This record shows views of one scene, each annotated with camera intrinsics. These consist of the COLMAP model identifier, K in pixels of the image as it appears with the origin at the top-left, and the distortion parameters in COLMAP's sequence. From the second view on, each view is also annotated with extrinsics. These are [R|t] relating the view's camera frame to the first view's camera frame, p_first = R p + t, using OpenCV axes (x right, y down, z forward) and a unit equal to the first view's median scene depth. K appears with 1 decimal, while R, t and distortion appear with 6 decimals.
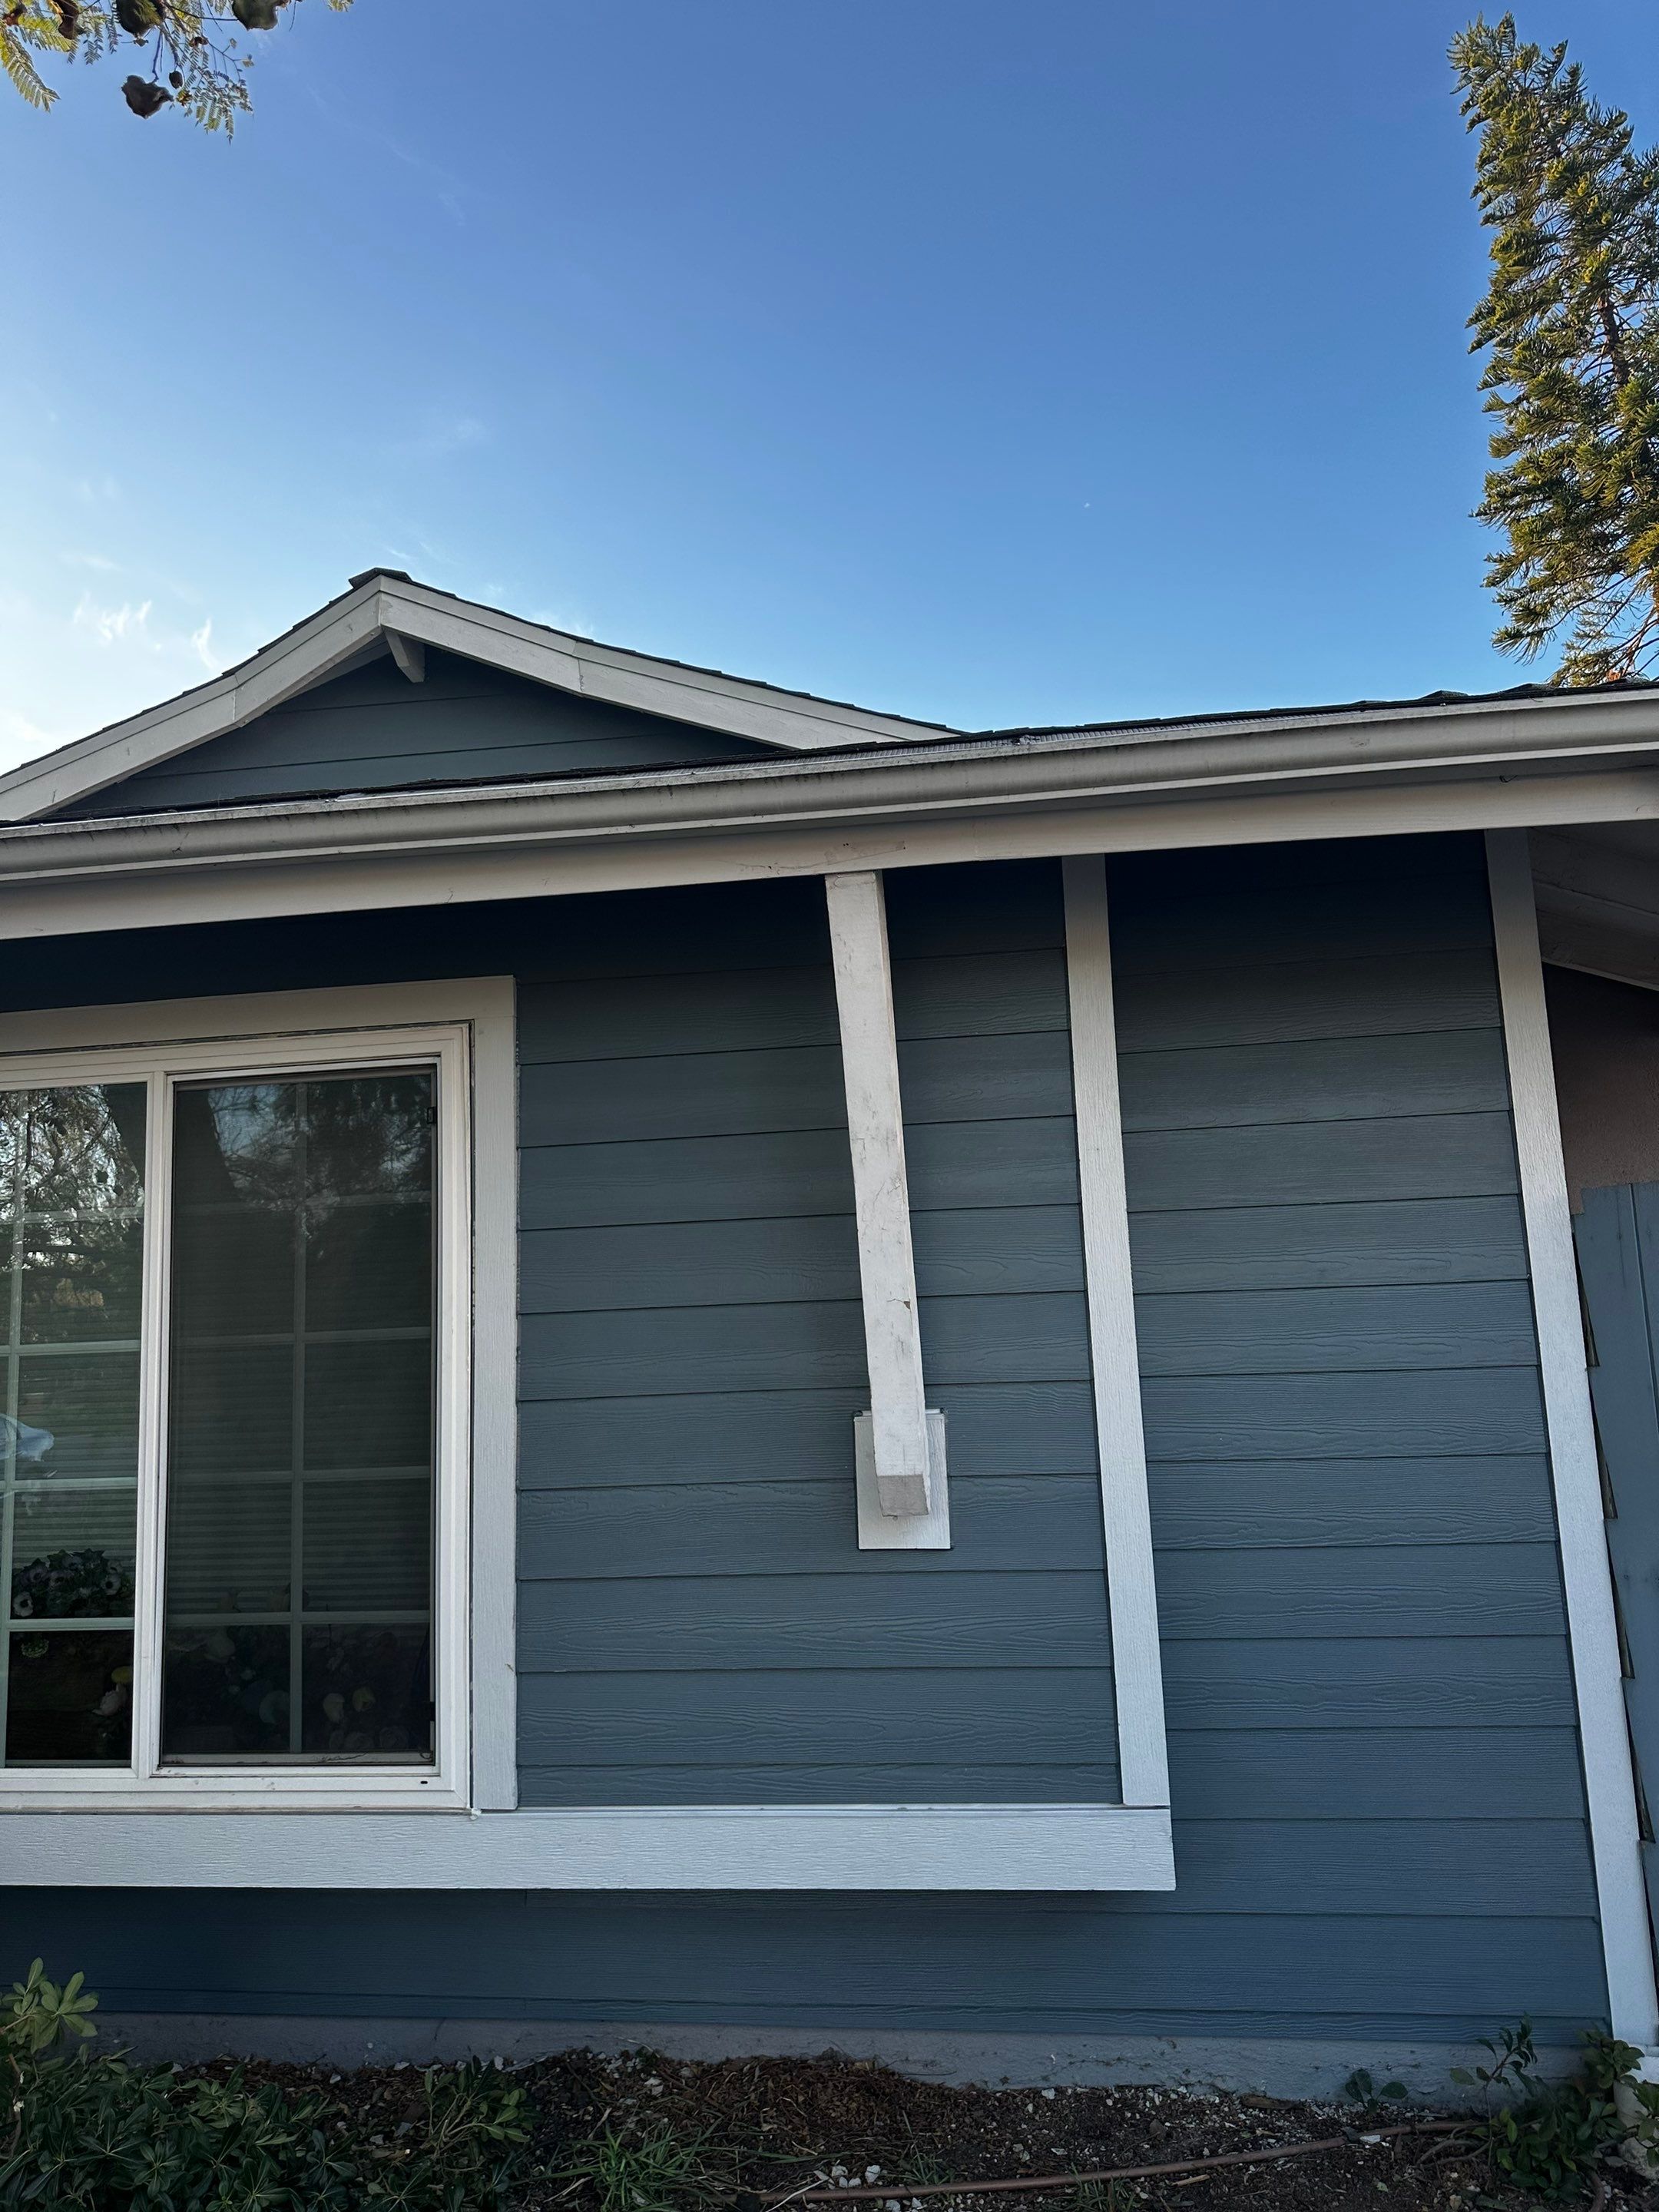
lens RADIAL K [[1536.8, 0, 784.9], [0, 1536.8, 1104.3], [0, 0, 1]] dist [0.115433, -0.128080]
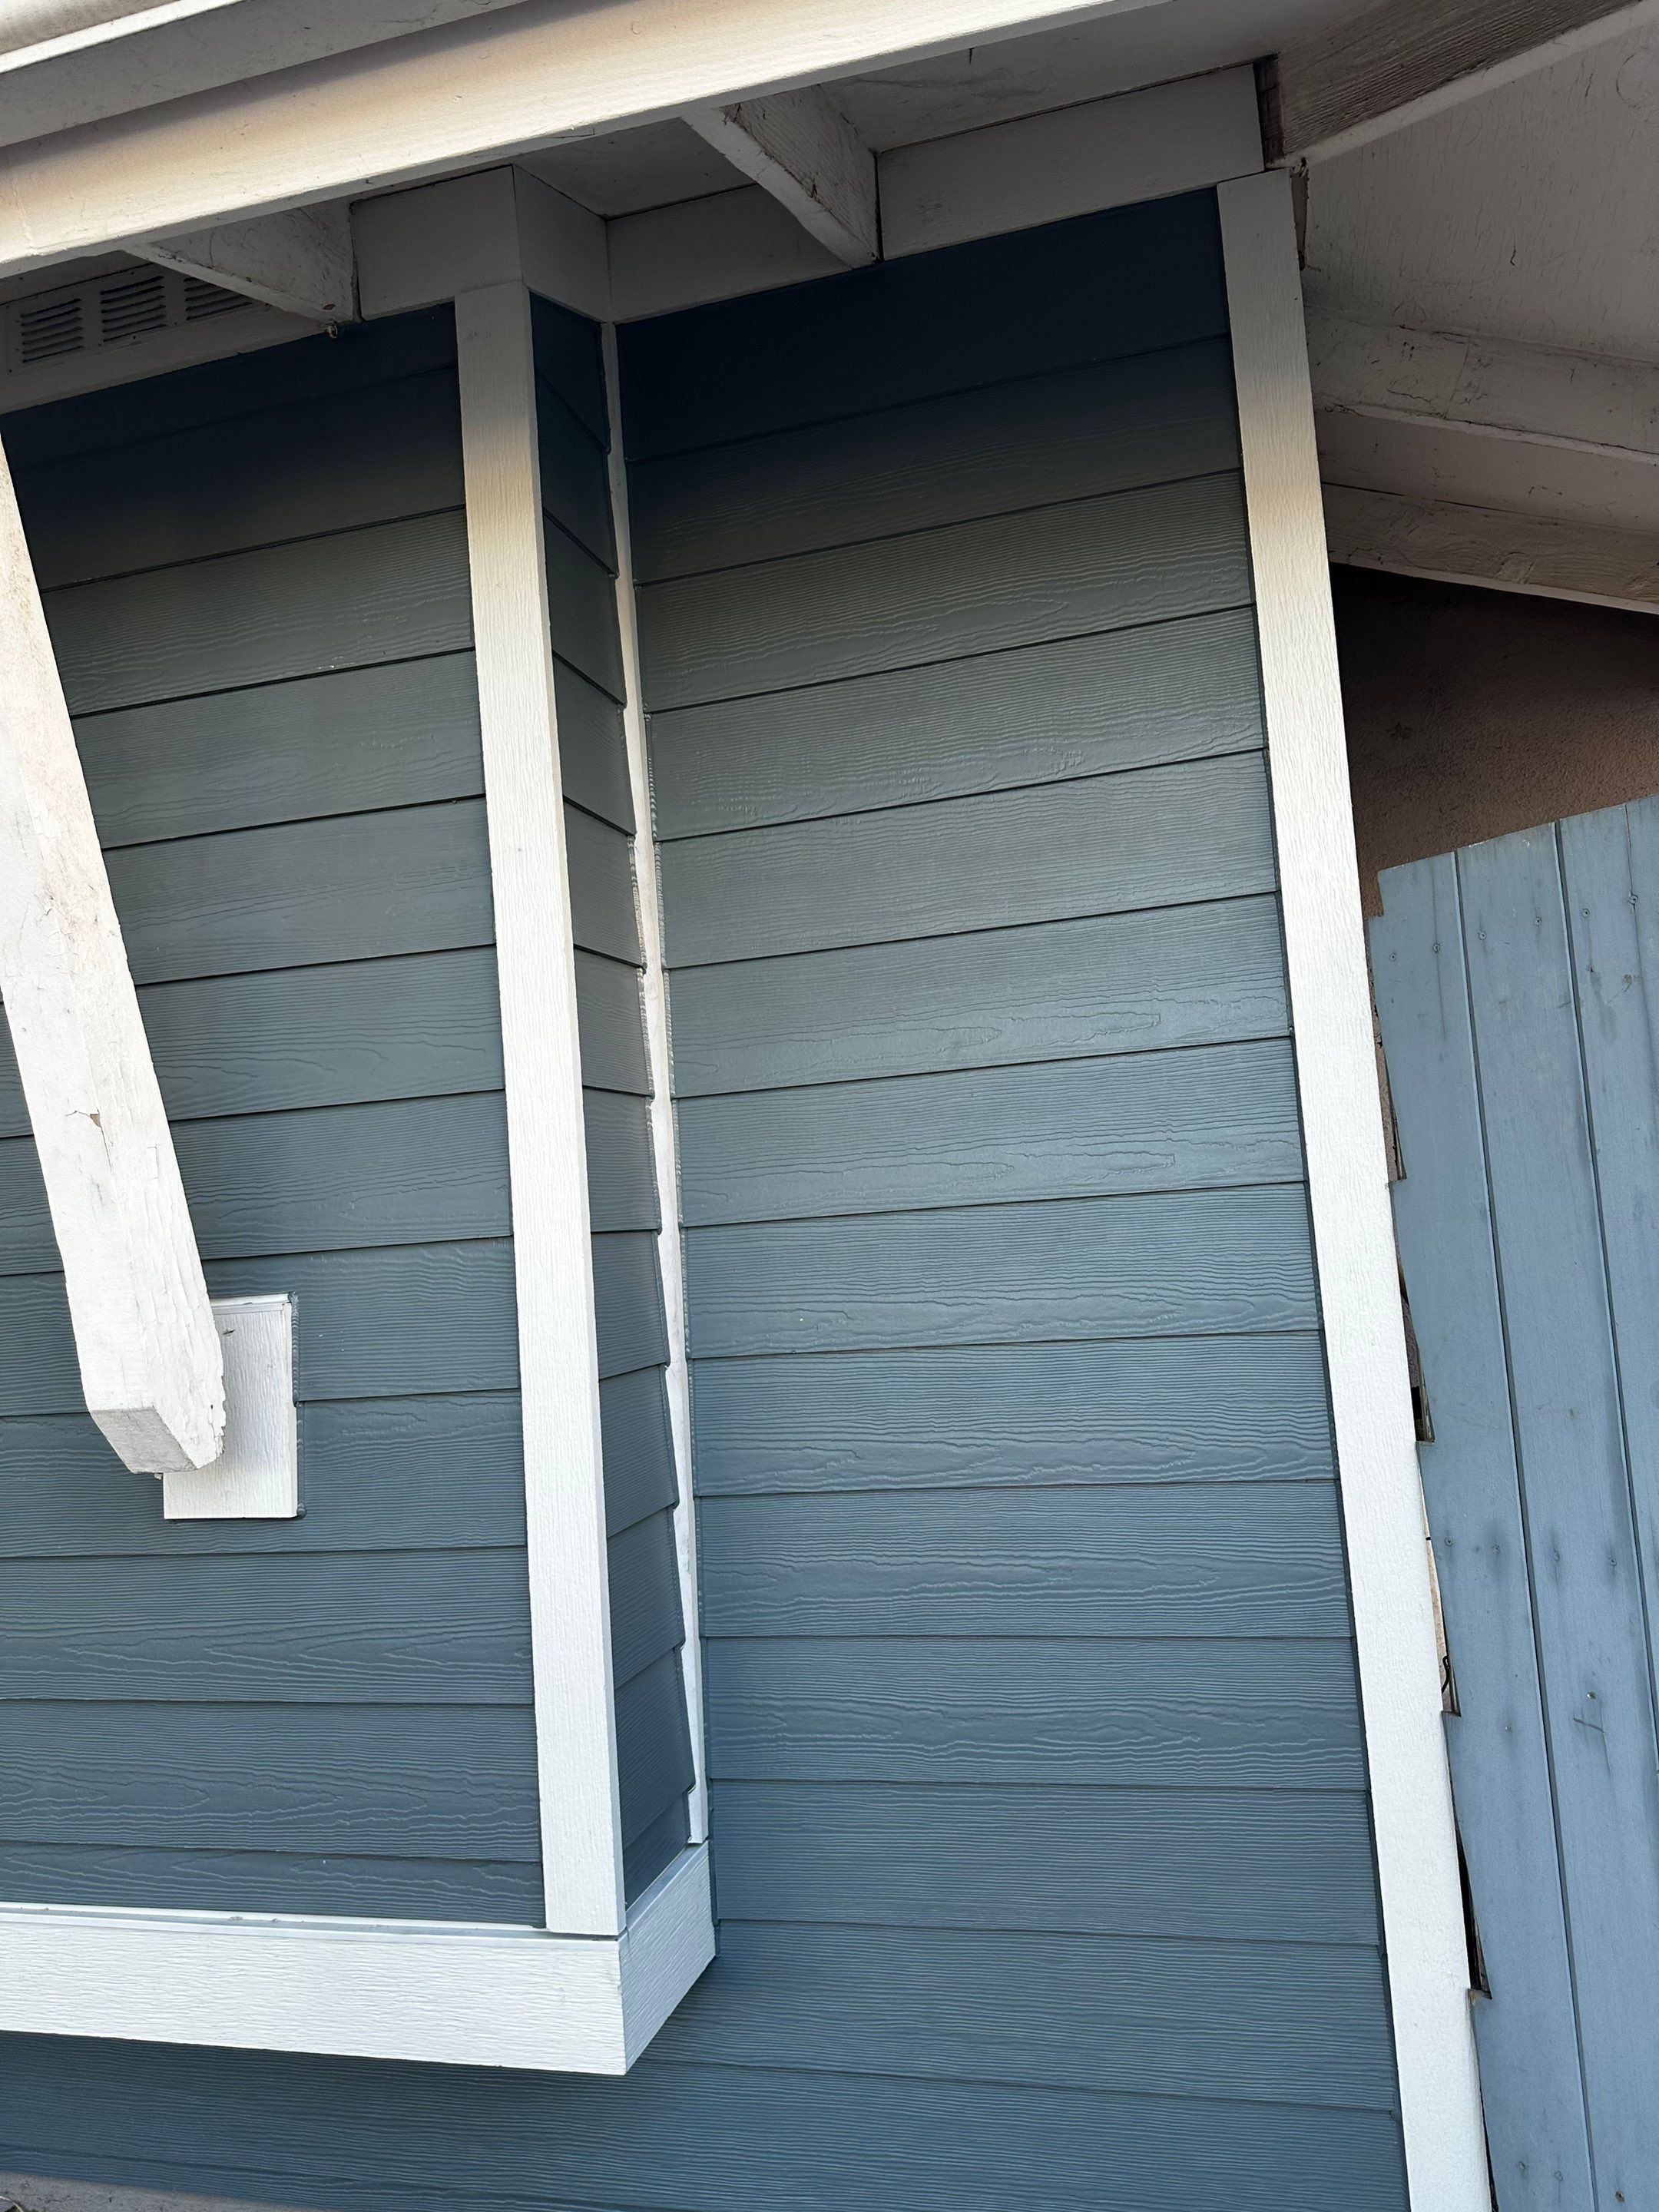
lens RADIAL K [[1536.8, 0, 784.9], [0, 1536.8, 1104.3], [0, 0, 1]] dist [0.115433, -0.128080]
pose [[0.989987, -0.044928, -0.133820, 0.362030], [0.055803, 0.995338, 0.078660, 0.080430], [0.129663, -0.085340, 0.987879, 0.399613]]
